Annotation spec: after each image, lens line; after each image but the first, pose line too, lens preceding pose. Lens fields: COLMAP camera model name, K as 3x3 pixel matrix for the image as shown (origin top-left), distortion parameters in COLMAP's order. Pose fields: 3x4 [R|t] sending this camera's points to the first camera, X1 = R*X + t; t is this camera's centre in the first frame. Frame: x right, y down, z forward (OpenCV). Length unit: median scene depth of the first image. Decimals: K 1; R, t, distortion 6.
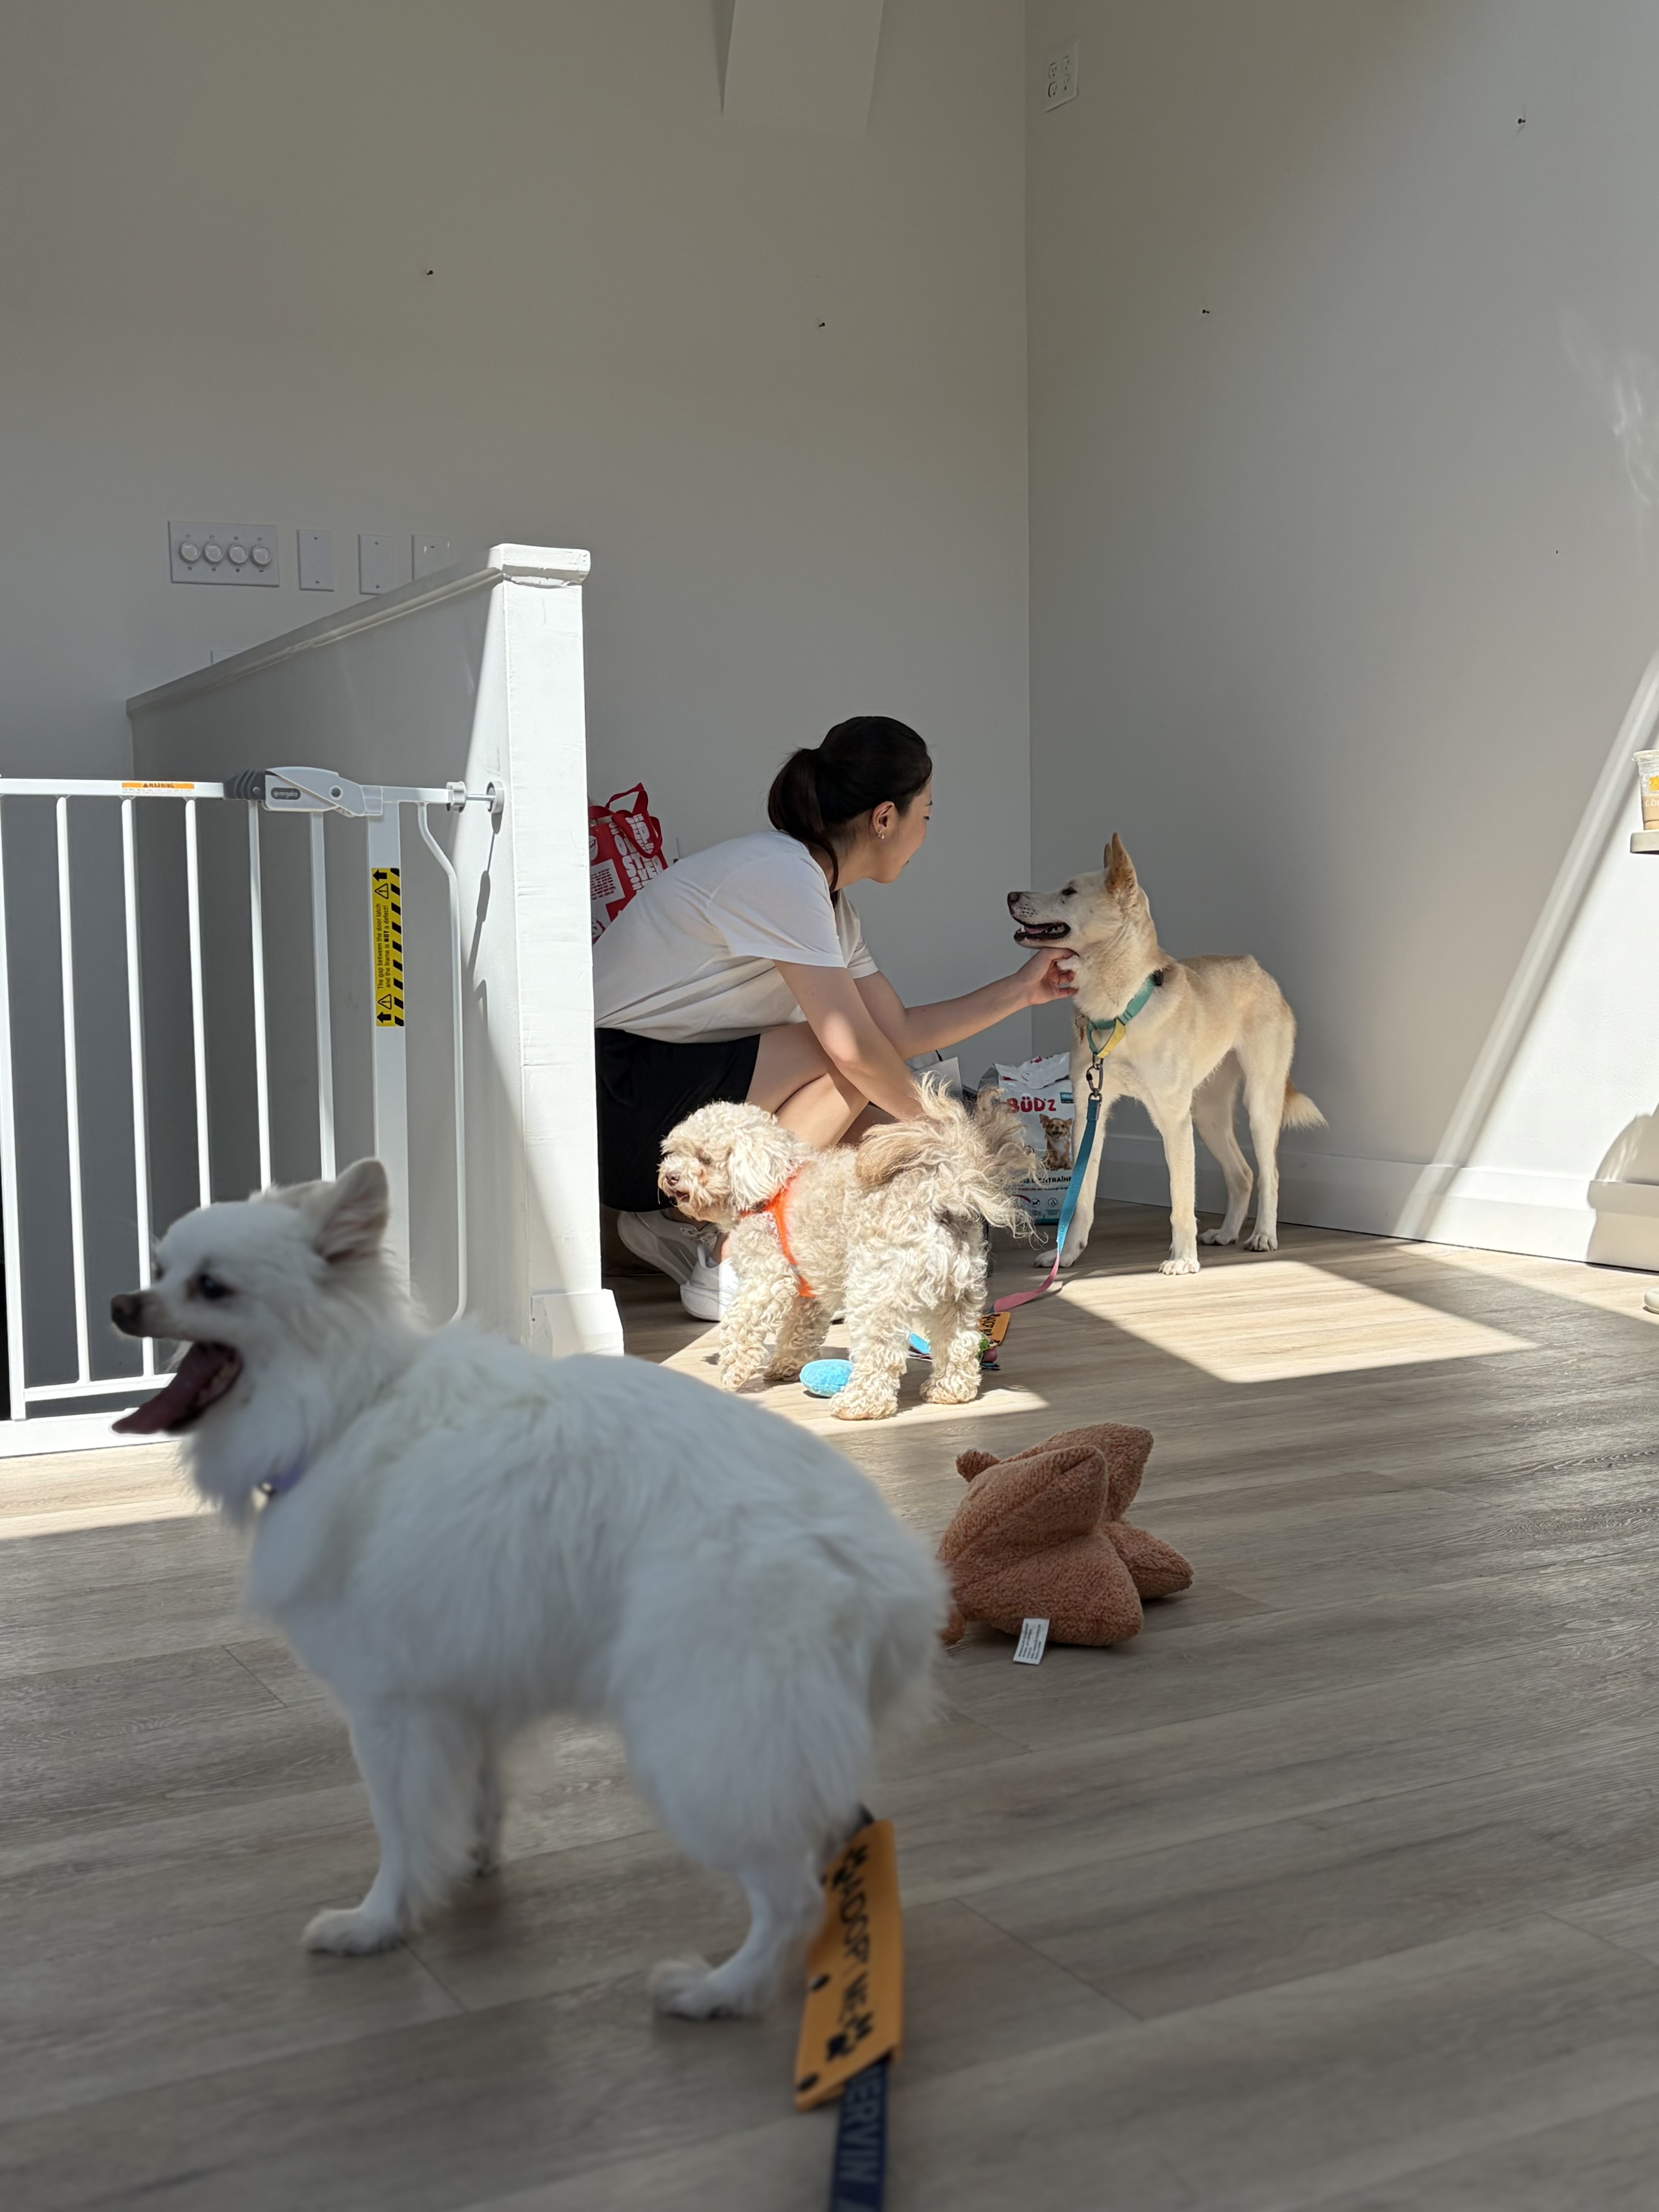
lens RADIAL K [[2415.2, 0, 782.0], [0, 2415.2, 1154.5], [0, 0, 1]] dist [0.059524, 0.000000]
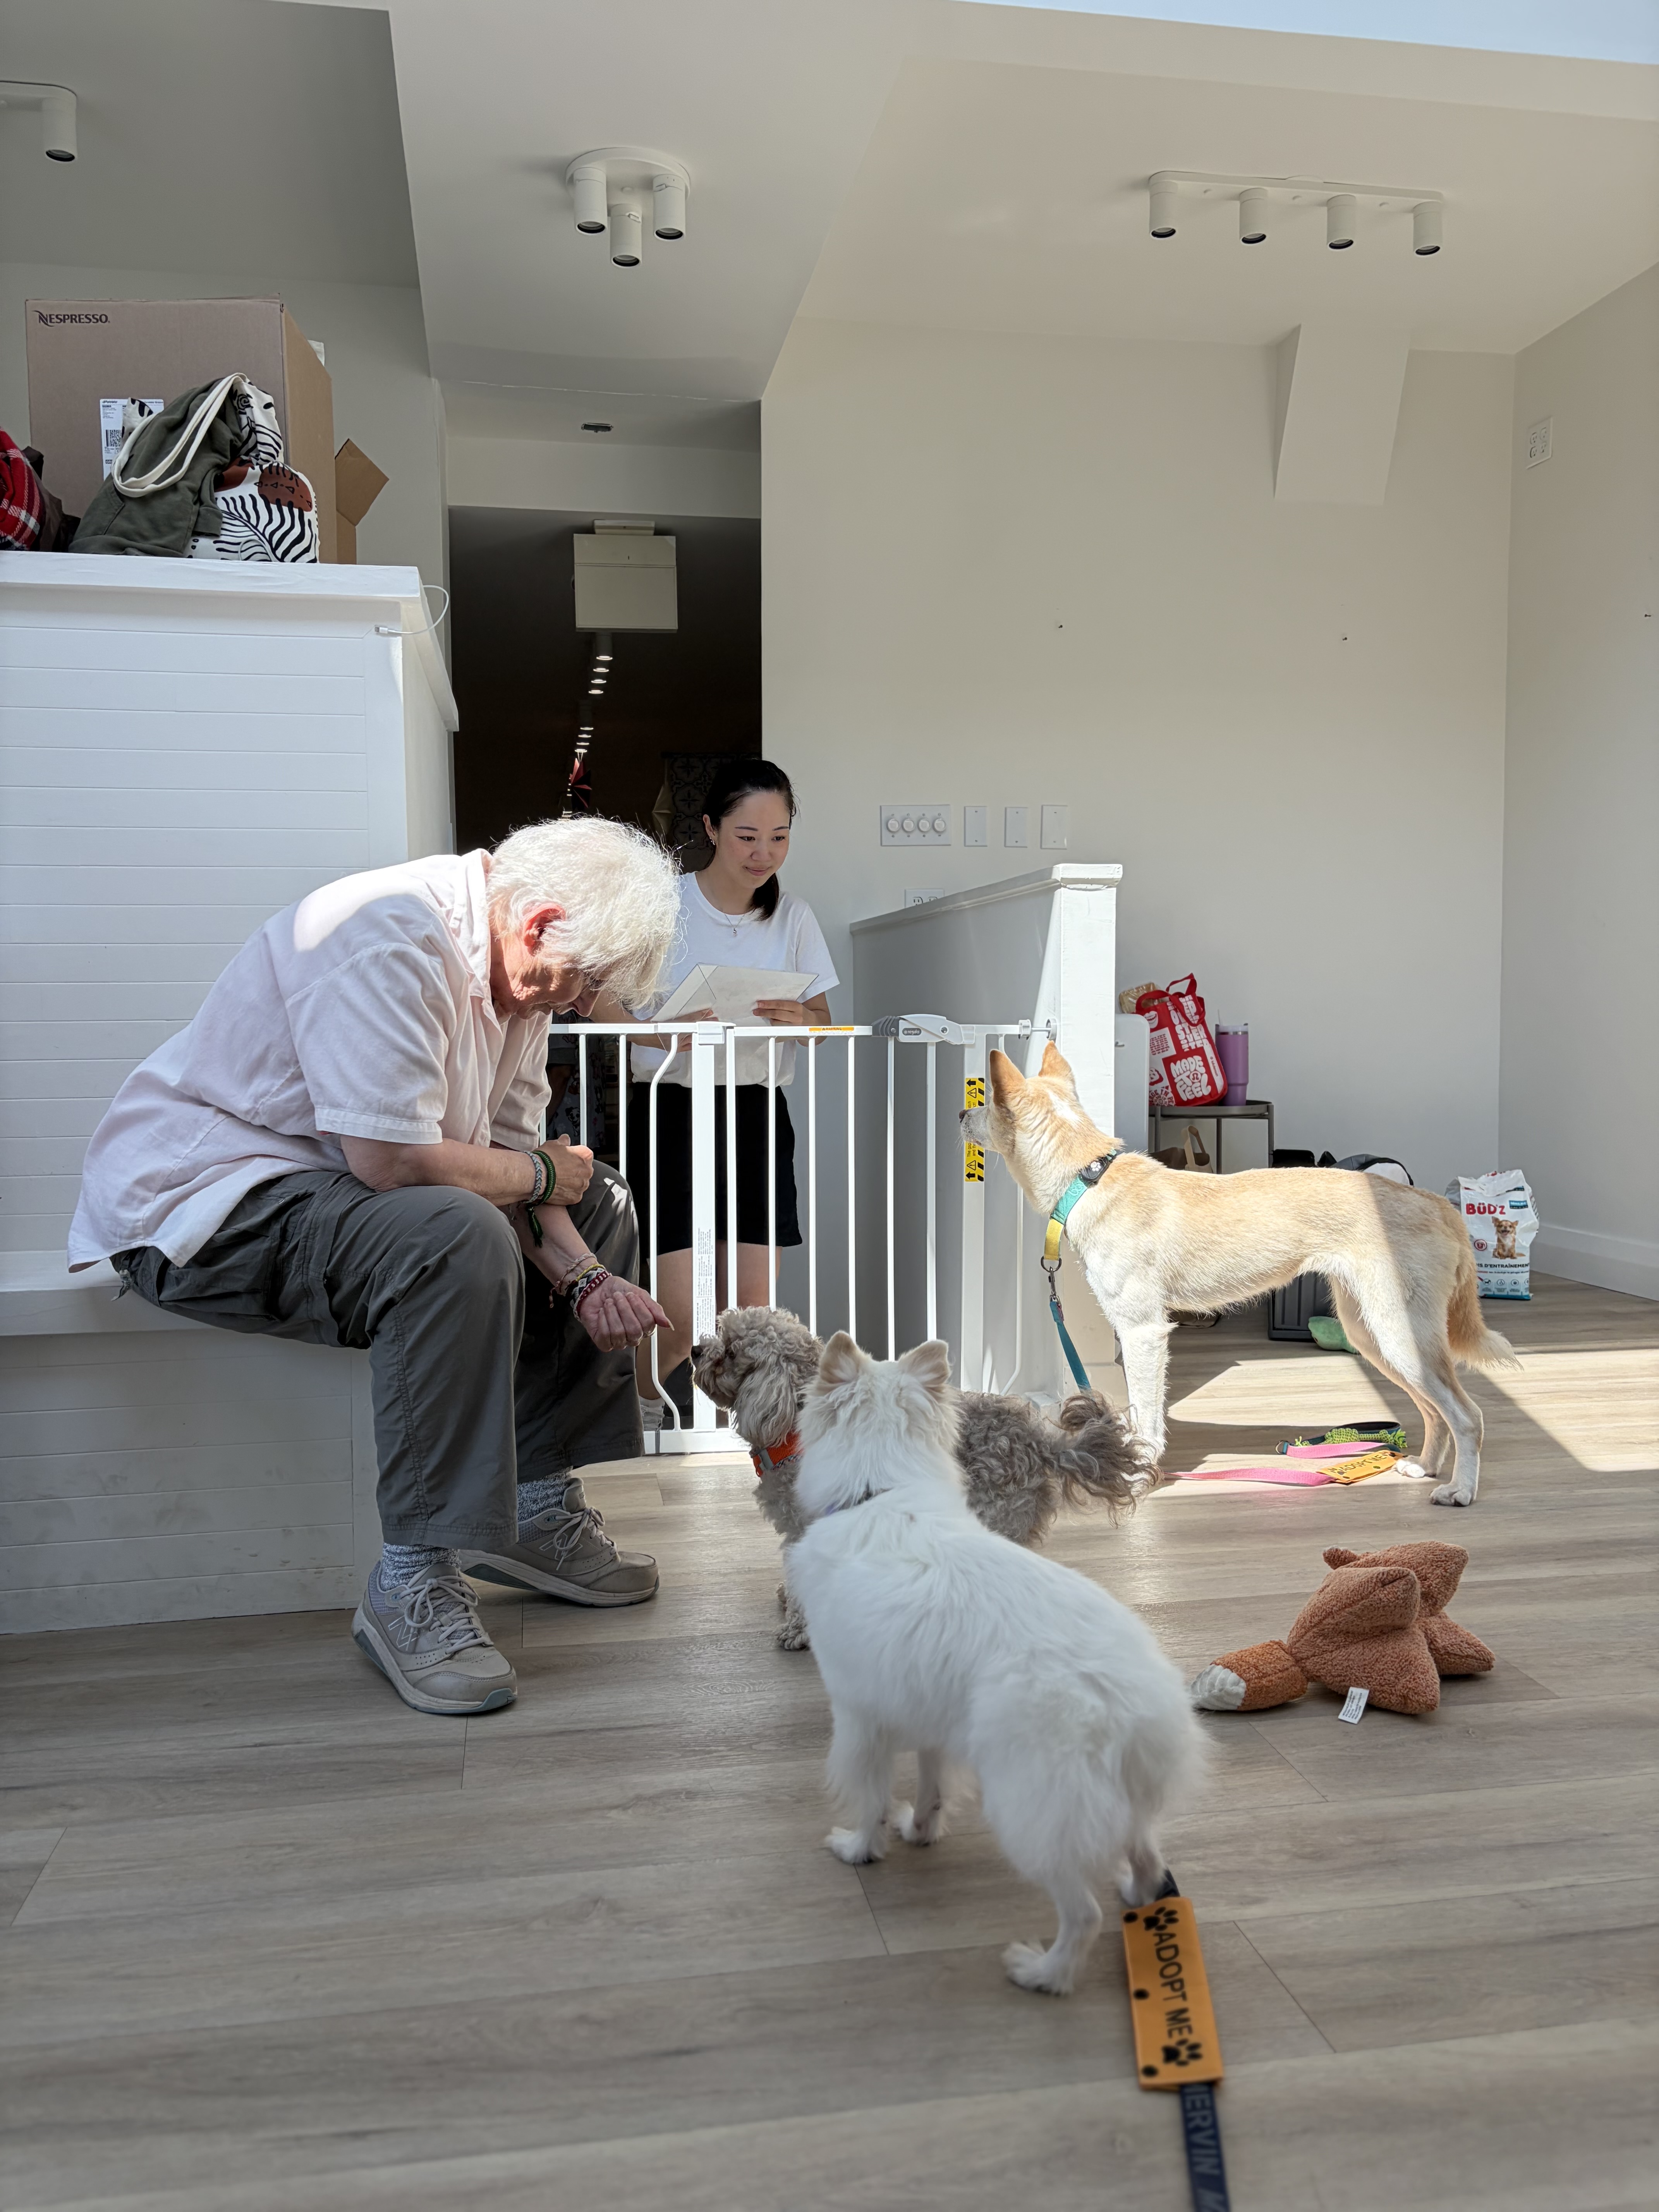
lens RADIAL K [[1687.0, 0, 799.3], [0, 1687.0, 1127.1], [0, 0, 1]] dist [0.045410, -0.049899]
pose [[0.947388, 0.030369, -0.318644, 0.095921], [-0.033708, 0.999419, -0.004968, -0.111881], [0.318308, 0.015448, 0.947862, -0.042746]]
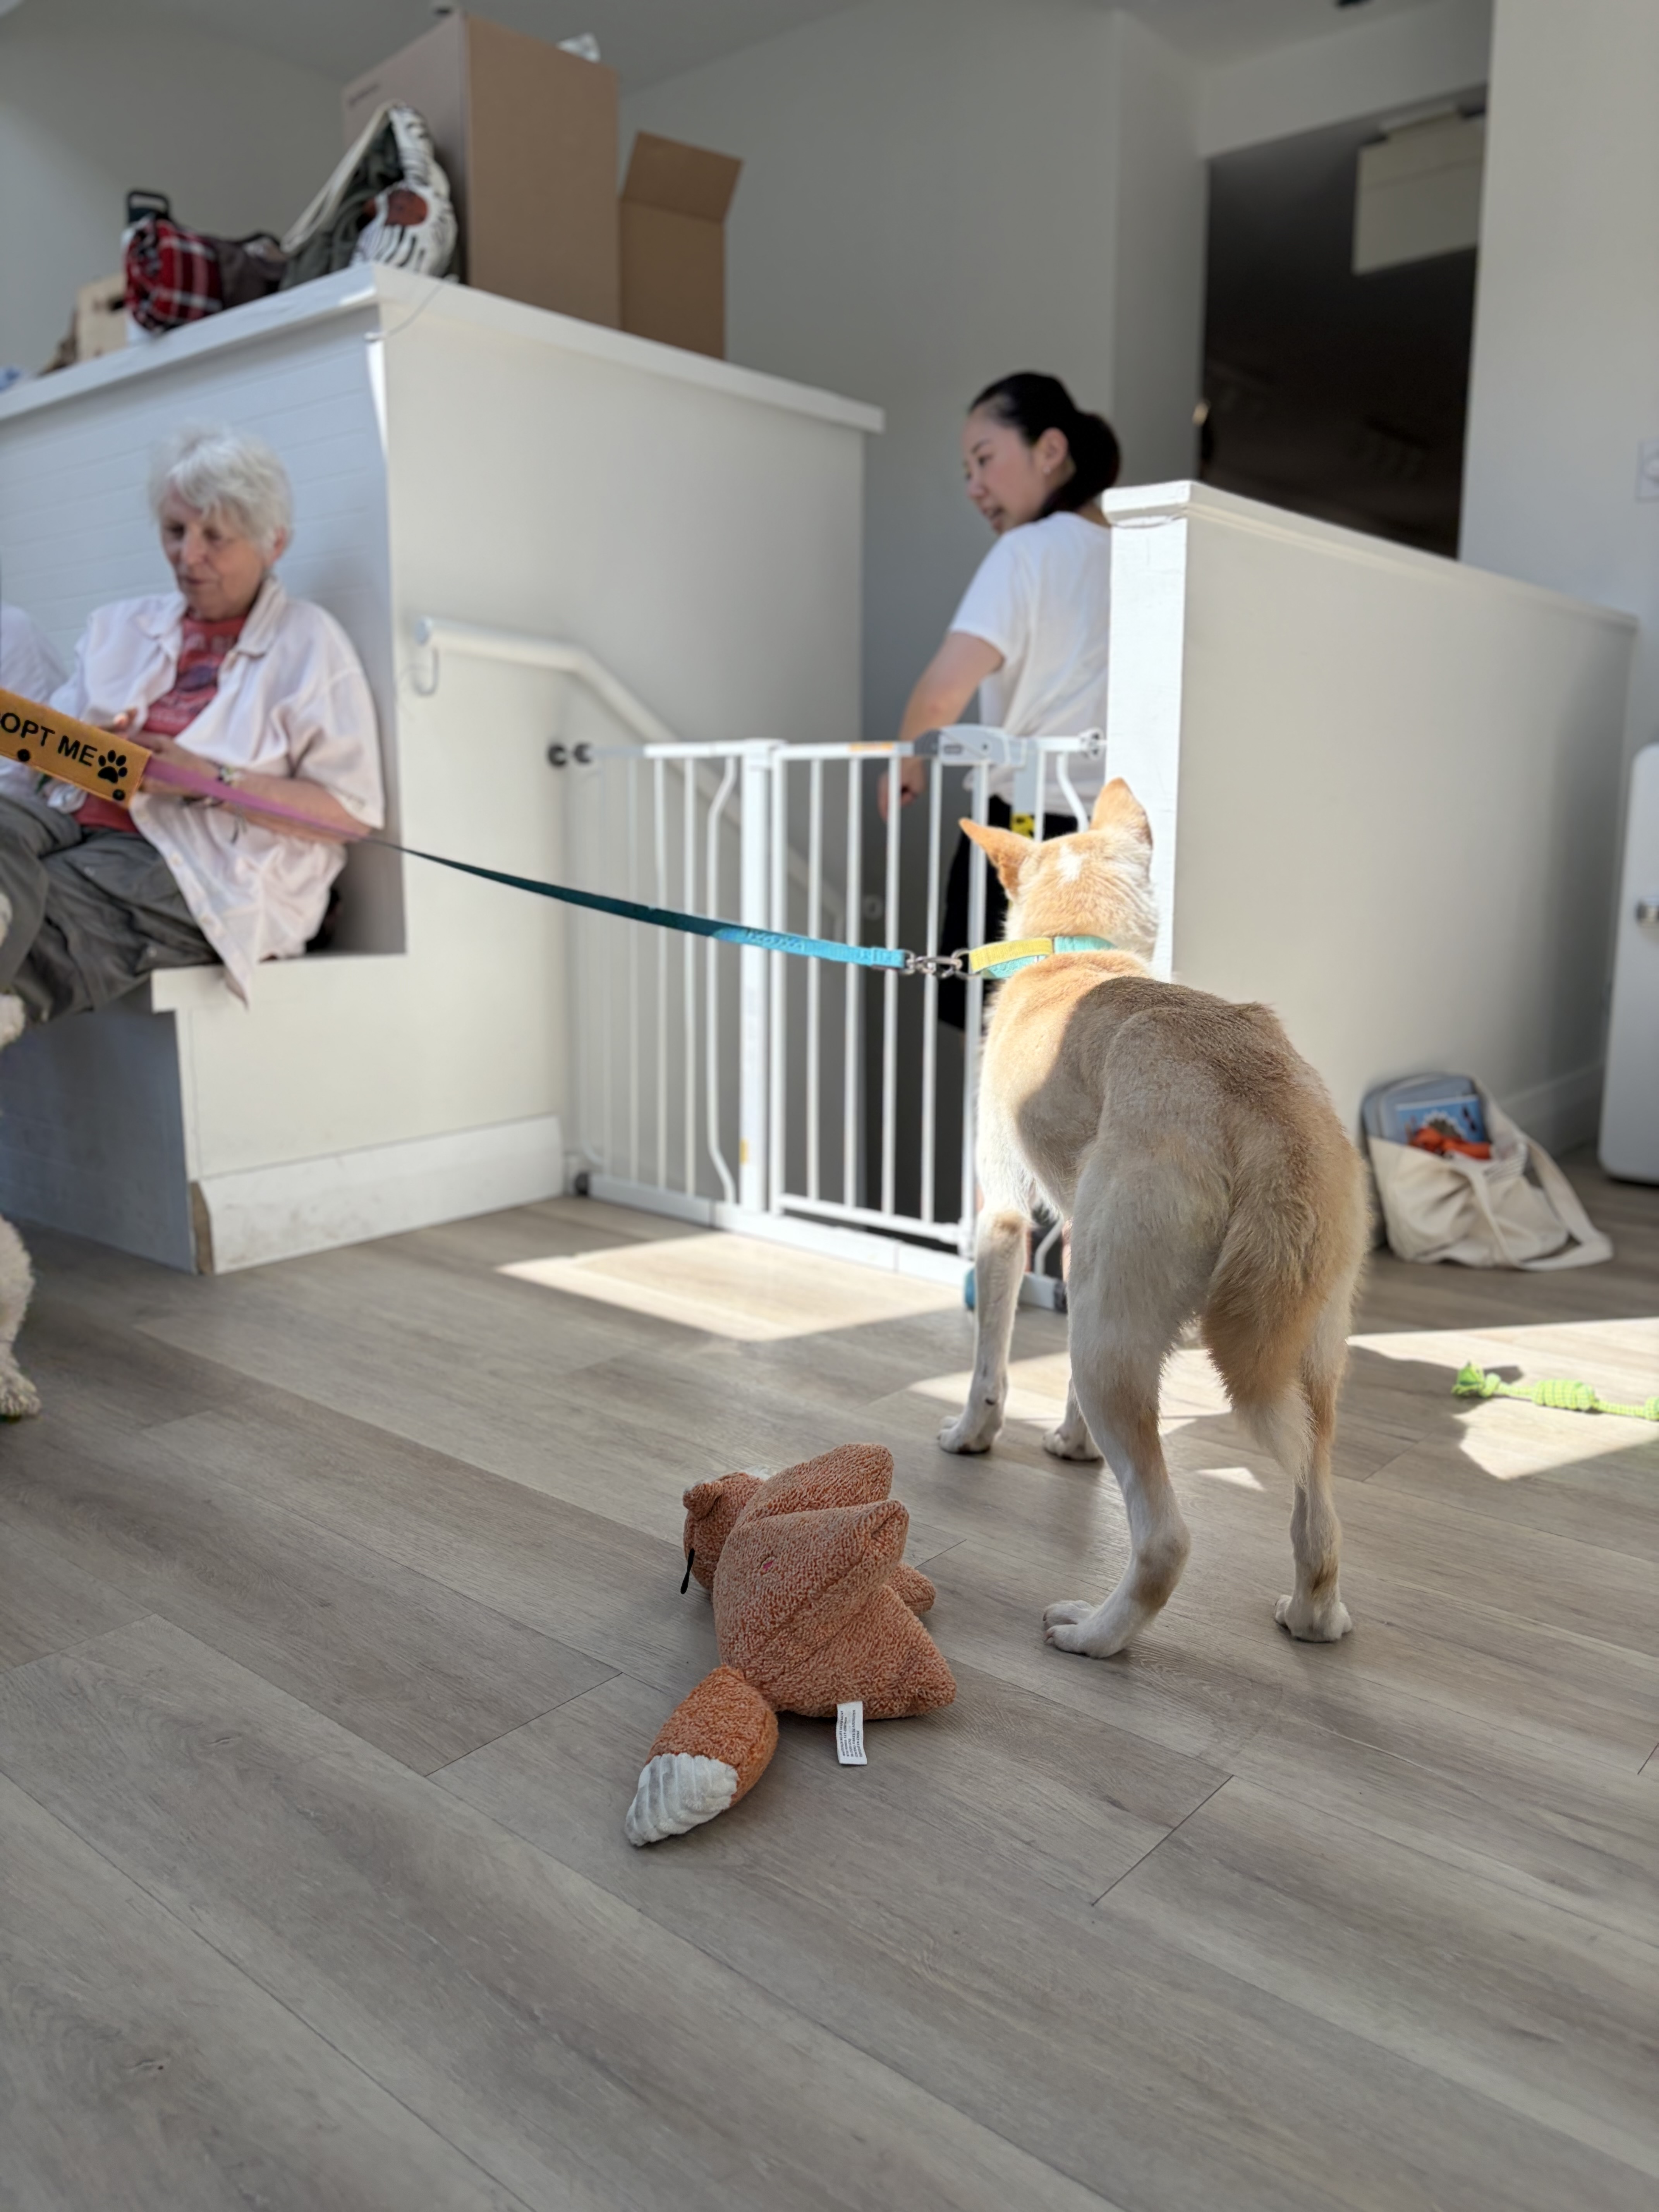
lens RADIAL K [[1687.0, 0, 850.6], [0, 1687.0, 1089.0], [0, 0, 1]] dist [0.045410, -0.049899]
pose [[0.359692, 0.169068, -0.917626, 0.755196], [-0.083436, 0.985335, 0.148838, -0.144842], [0.929333, 0.023027, 0.368524, 0.914445]]
